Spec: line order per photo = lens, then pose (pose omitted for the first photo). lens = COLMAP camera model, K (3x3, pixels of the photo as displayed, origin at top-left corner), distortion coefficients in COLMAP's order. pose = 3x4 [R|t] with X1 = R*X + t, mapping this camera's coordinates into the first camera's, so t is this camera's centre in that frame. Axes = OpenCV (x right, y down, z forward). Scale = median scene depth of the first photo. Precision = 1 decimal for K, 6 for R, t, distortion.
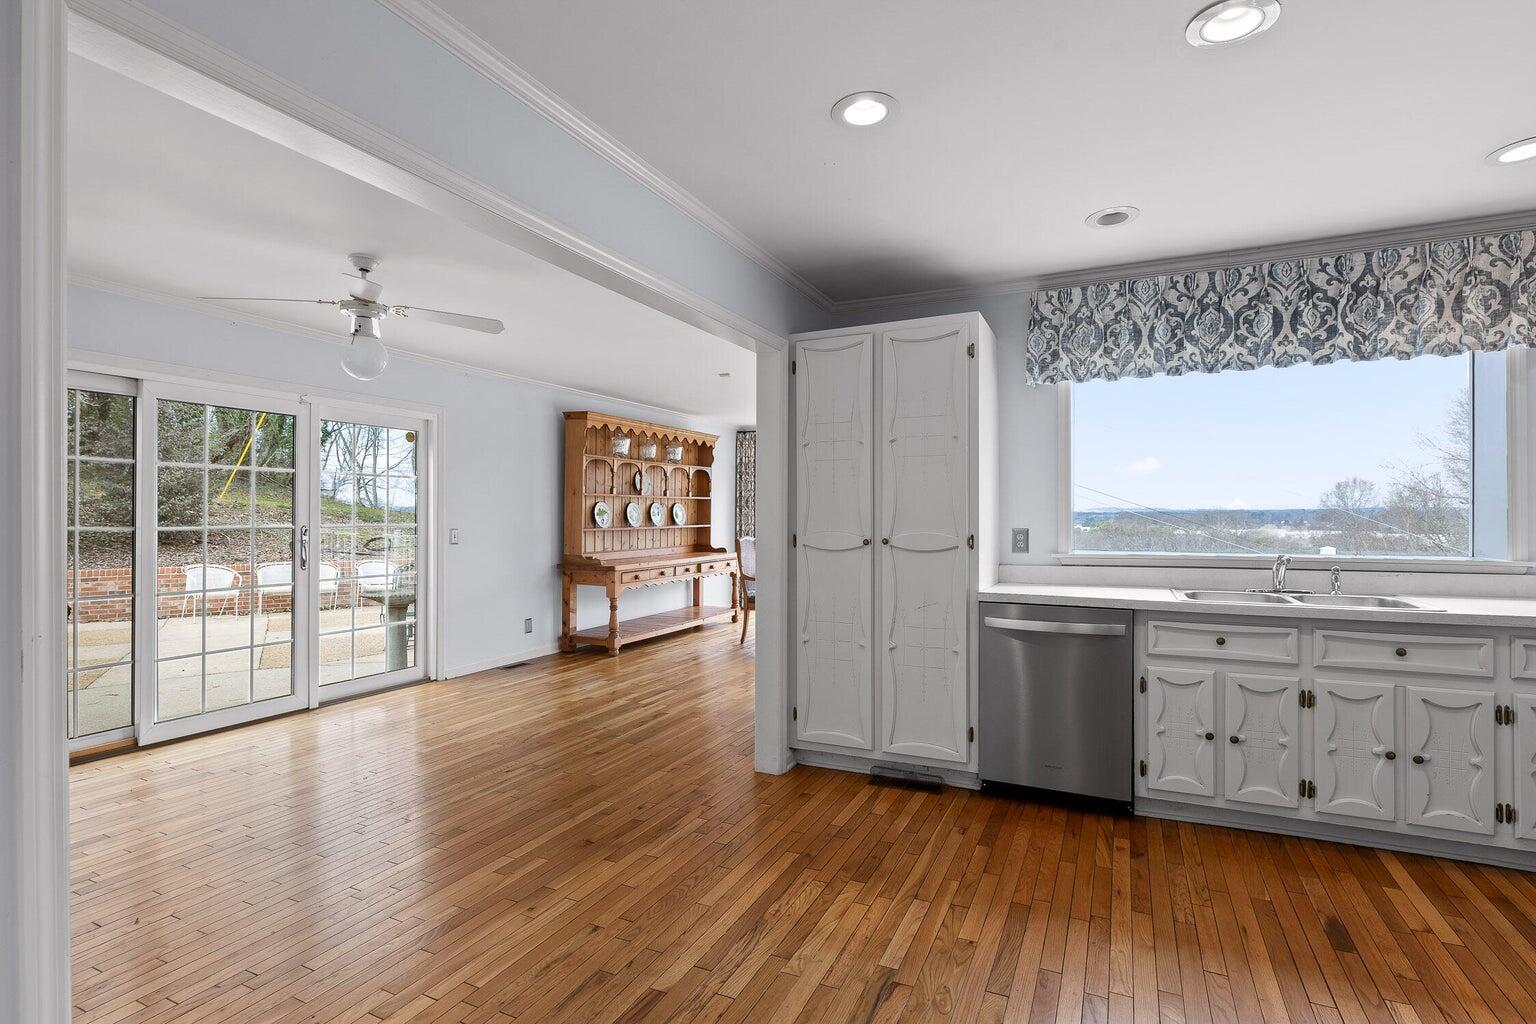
lens RADIAL K [[738.6, 0, 773.9], [0, 738.6, 508.8], [0, 0, 1]] dist [-0.013348, 0.000882]
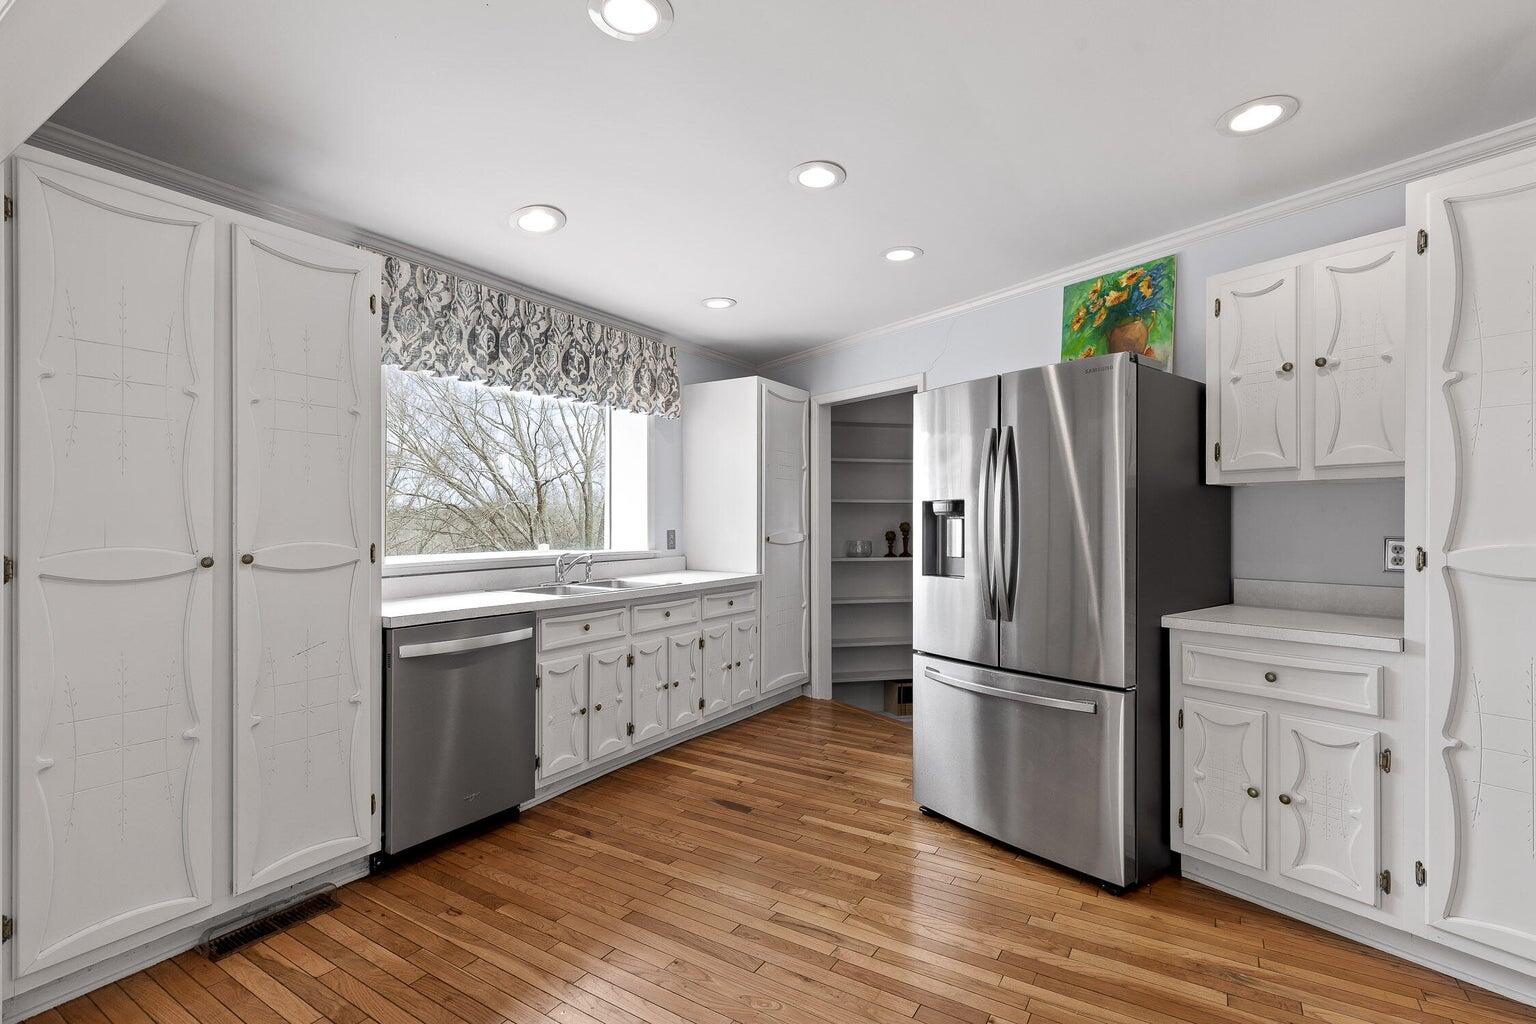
lens RADIAL K [[701.8, 0, 768.3], [0, 701.8, 525.6], [0, 0, 1]] dist [0.003355, -0.001640]
pose [[0.119895, -0.001033, 0.992786, -0.444331], [-0.008123, 0.999965, 0.002022, 0.012629], [-0.992753, -0.008307, 0.119883, 0.550665]]
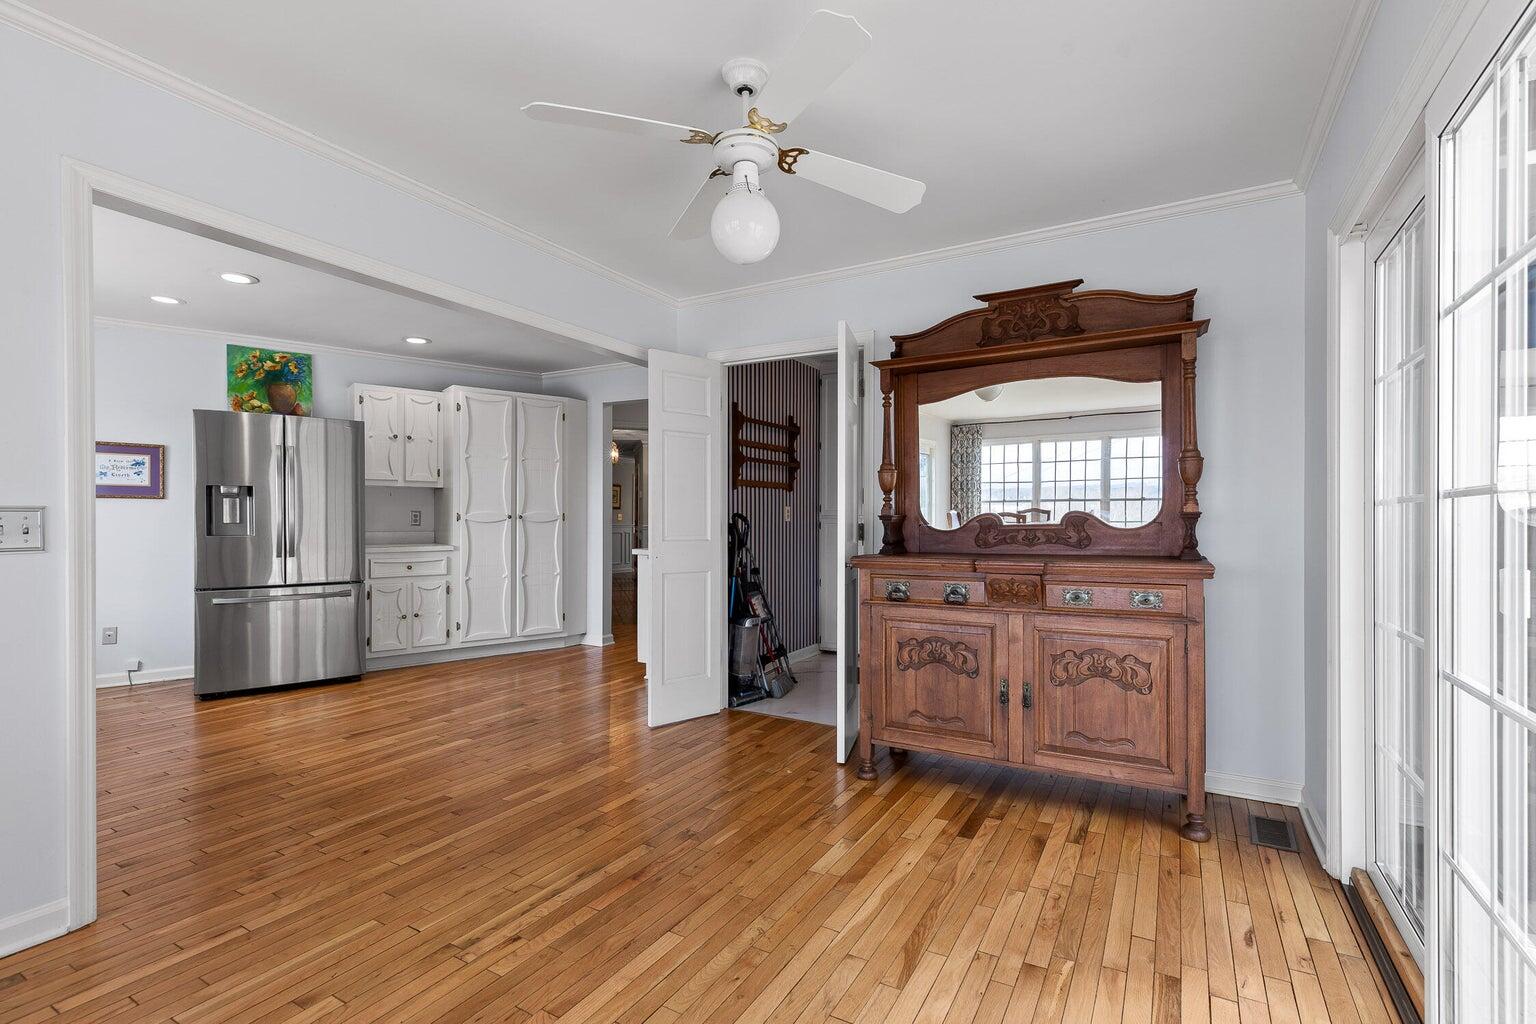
lens RADIAL K [[701.8, 0, 777.8], [0, 701.8, 525.3], [0, 0, 1]] dist [0.003355, -0.001640]
pose [[-0.997333, -0.002328, 0.072944, -0.706411], [-0.002294, 0.999997, 0.000551, 0.057111], [-0.072946, 0.000383, -0.997336, 1.794932]]
